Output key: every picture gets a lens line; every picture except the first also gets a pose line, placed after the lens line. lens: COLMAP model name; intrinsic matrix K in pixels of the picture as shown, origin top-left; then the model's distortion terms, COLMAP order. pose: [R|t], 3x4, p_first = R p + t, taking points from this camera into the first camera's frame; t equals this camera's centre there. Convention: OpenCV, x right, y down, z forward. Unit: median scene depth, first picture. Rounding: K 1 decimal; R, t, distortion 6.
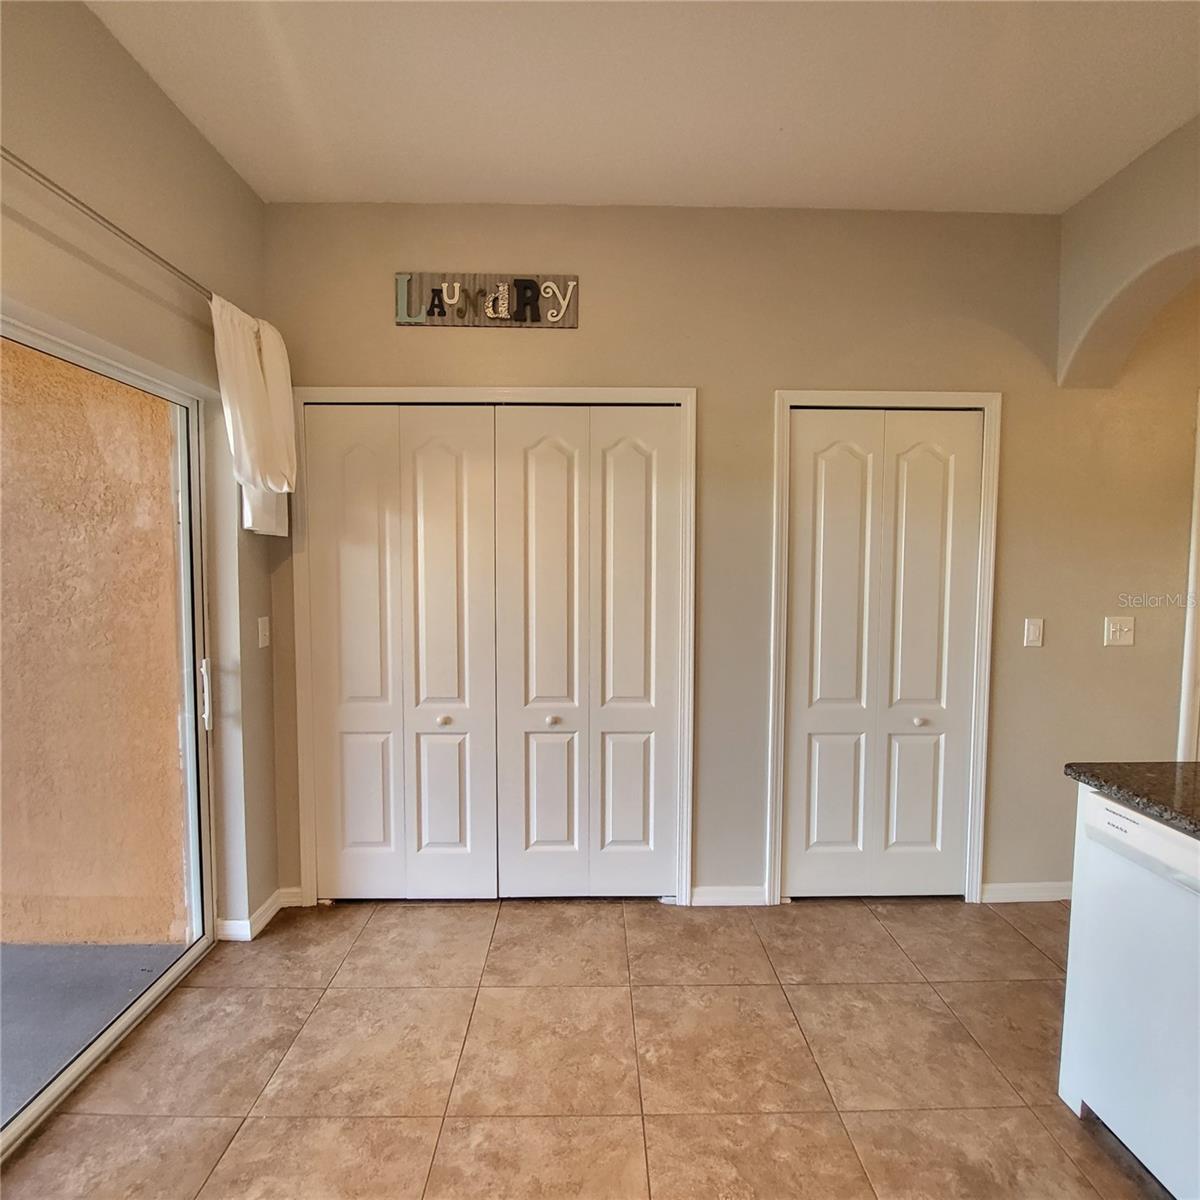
lens RADIAL K [[624.5, 0, 596.2], [0, 624.5, 598.5], [0, 0, 1]] dist [-0.003445, -0.005420]
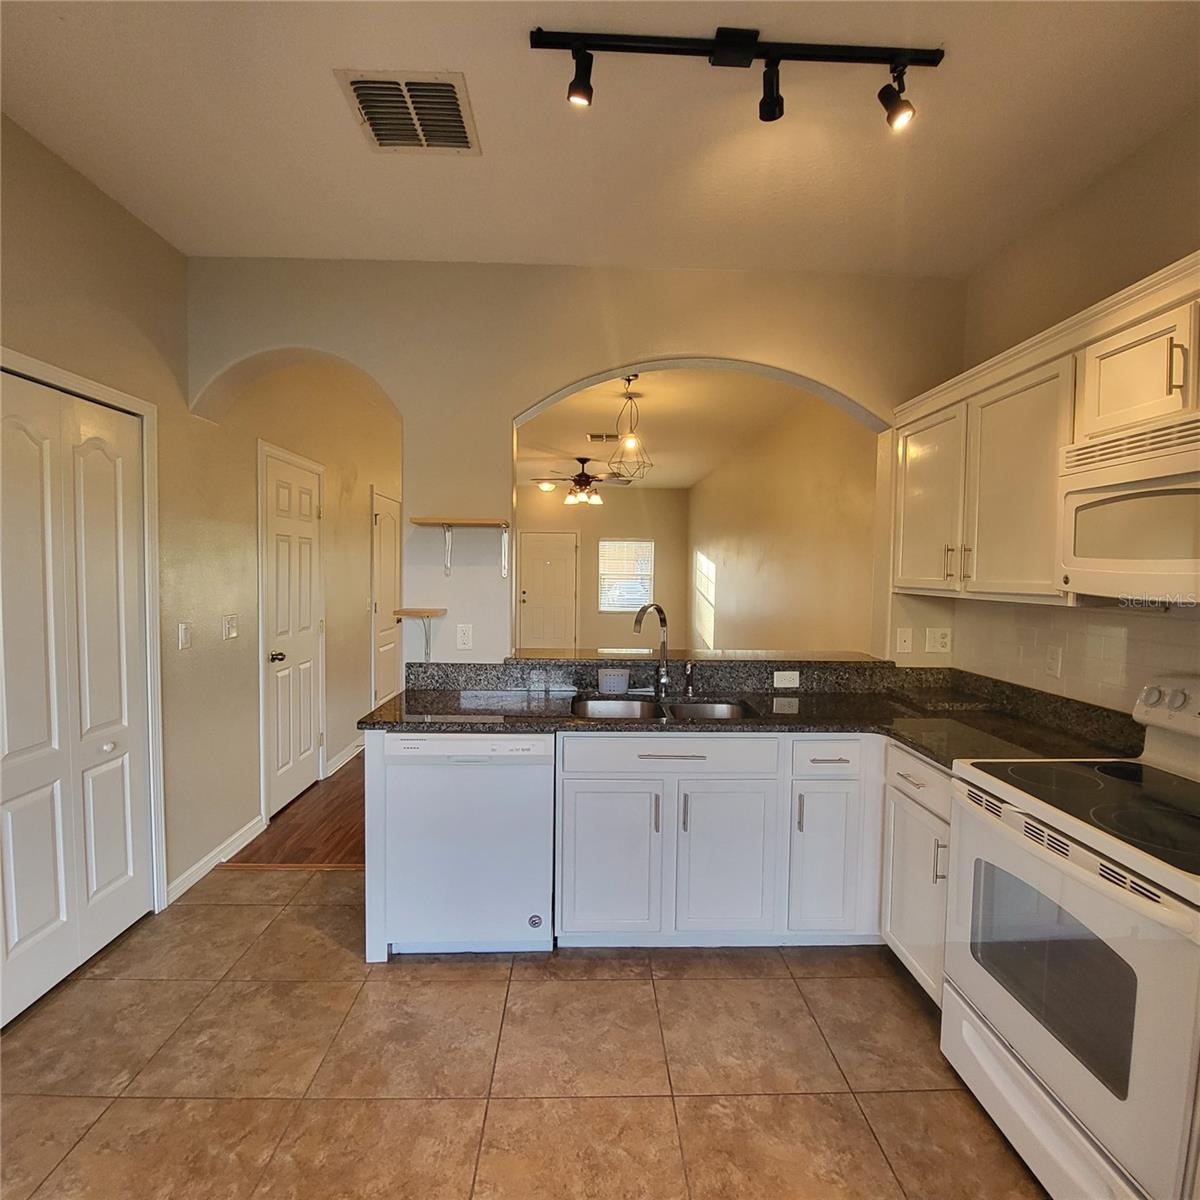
lens RADIAL K [[624.5, 0, 597.4], [0, 624.5, 599.3], [0, 0, 1]] dist [-0.003445, -0.005420]
pose [[0.021650, -0.052612, 0.998380, -0.464504], [0.046792, 0.997573, 0.051554, -0.039066], [-0.998670, 0.045600, 0.024060, 0.332481]]
